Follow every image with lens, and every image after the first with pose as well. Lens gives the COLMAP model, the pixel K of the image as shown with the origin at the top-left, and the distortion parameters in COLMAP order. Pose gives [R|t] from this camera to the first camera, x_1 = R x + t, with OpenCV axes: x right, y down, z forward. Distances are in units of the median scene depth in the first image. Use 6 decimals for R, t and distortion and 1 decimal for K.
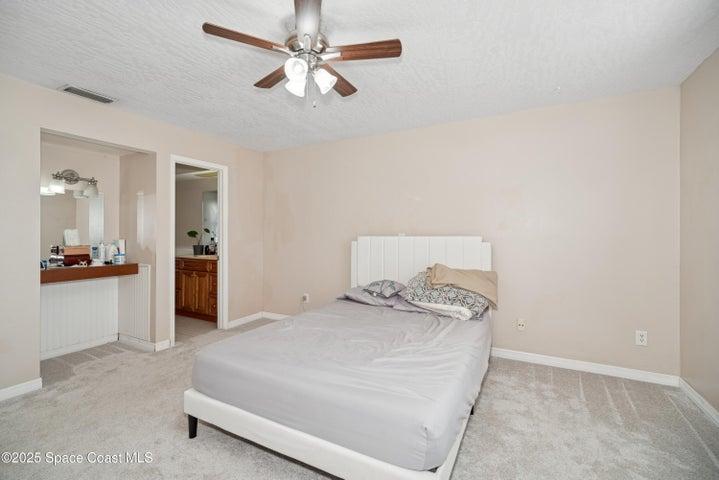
lens RADIAL K [[313.9, 0, 362.9], [0, 313.9, 235.1], [0, 0, 1]] dist [-0.001172, -0.000108]
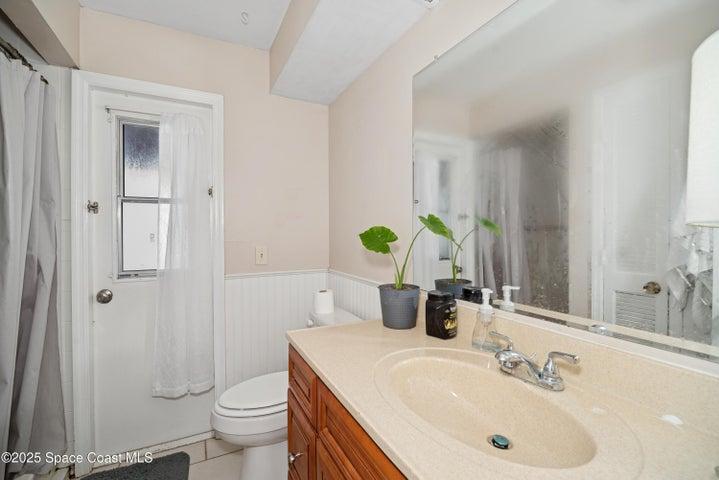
lens RADIAL K [[313.9, 0, 358.2], [0, 313.9, 237.8], [0, 0, 1]] dist [-0.001172, -0.000108]
pose [[0.830667, 0.001183, -0.556768, -0.465352], [-0.000860, 0.999999, 0.000842, -0.005615], [0.556768, -0.000220, 0.830668, 0.873949]]
